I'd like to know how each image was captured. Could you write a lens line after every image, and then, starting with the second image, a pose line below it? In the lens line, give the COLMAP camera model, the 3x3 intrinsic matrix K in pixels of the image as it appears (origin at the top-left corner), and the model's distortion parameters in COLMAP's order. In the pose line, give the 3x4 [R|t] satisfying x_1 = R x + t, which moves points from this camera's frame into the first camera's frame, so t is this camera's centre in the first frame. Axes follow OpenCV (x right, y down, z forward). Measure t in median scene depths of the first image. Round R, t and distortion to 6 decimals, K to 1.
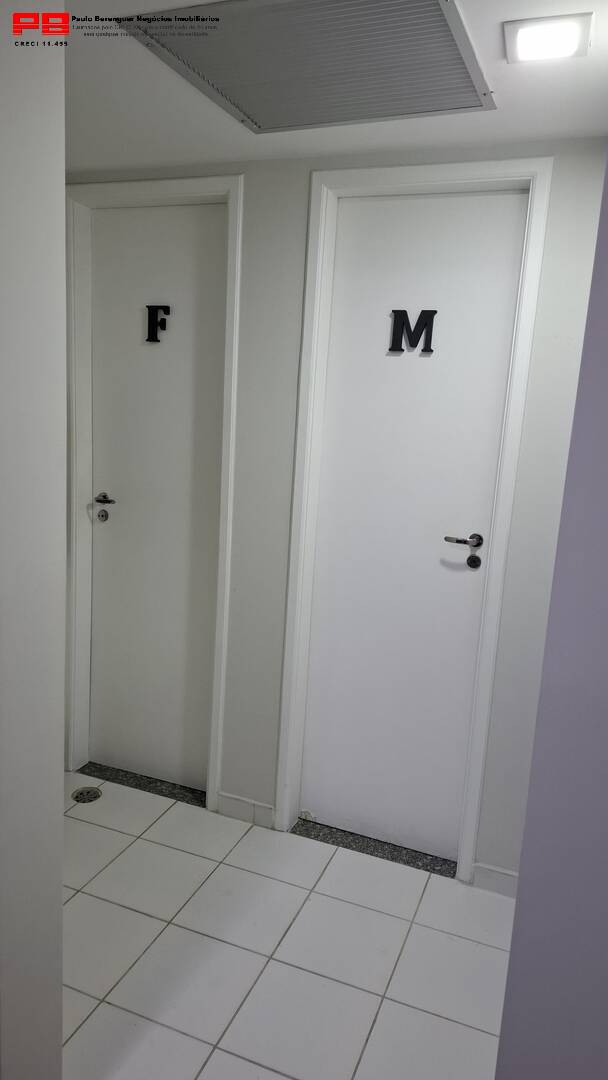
lens RADIAL K [[751.4, 0, 300.3], [0, 751.4, 544.3], [0, 0, 1]] dist [0.077197, -0.078848]
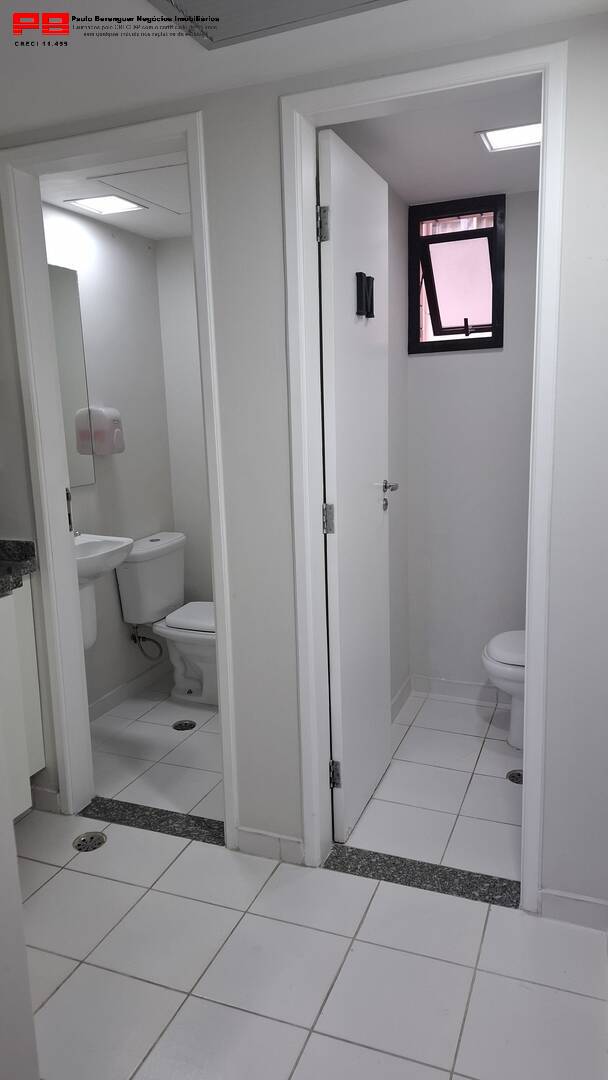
lens RADIAL K [[751.4, 0, 307.6], [0, 751.4, 544.0], [0, 0, 1]] dist [0.077197, -0.078848]
pose [[0.996174, -0.087196, -0.005887, 0.006363], [0.087204, 0.996190, 0.001138, 0.007810], [0.005765, -0.001647, 0.999982, 0.130490]]
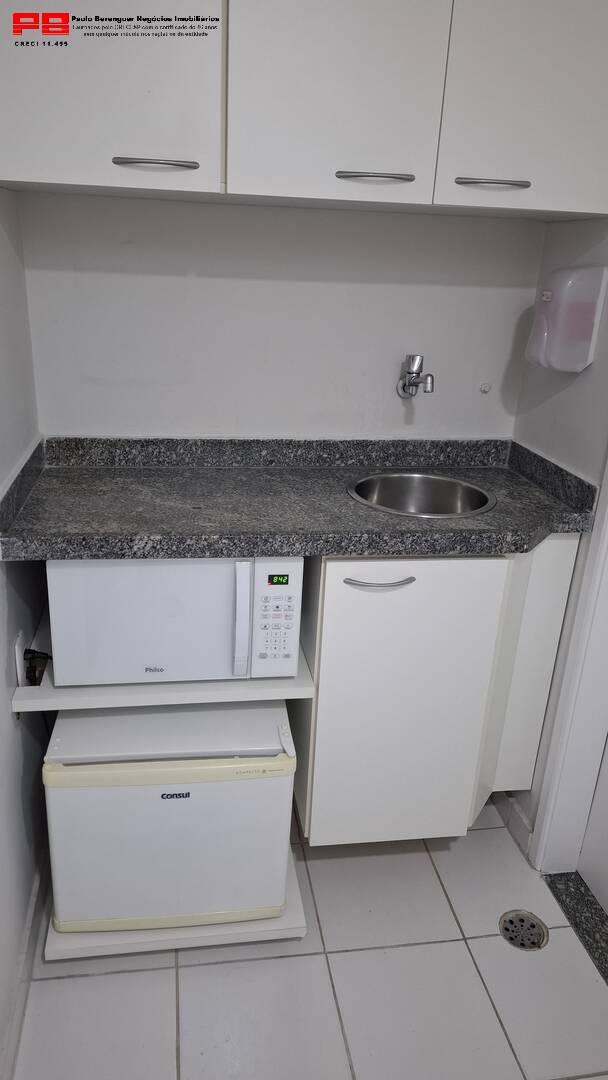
lens RADIAL K [[751.4, 0, 302.3], [0, 751.4, 544.2], [0, 0, 1]] dist [0.077197, -0.078848]
pose [[0.519454, 0.279372, -0.807539, 0.033002], [-0.178763, 0.959662, 0.217010, -0.068963], [0.835590, 0.031631, 0.548442, 0.556572]]
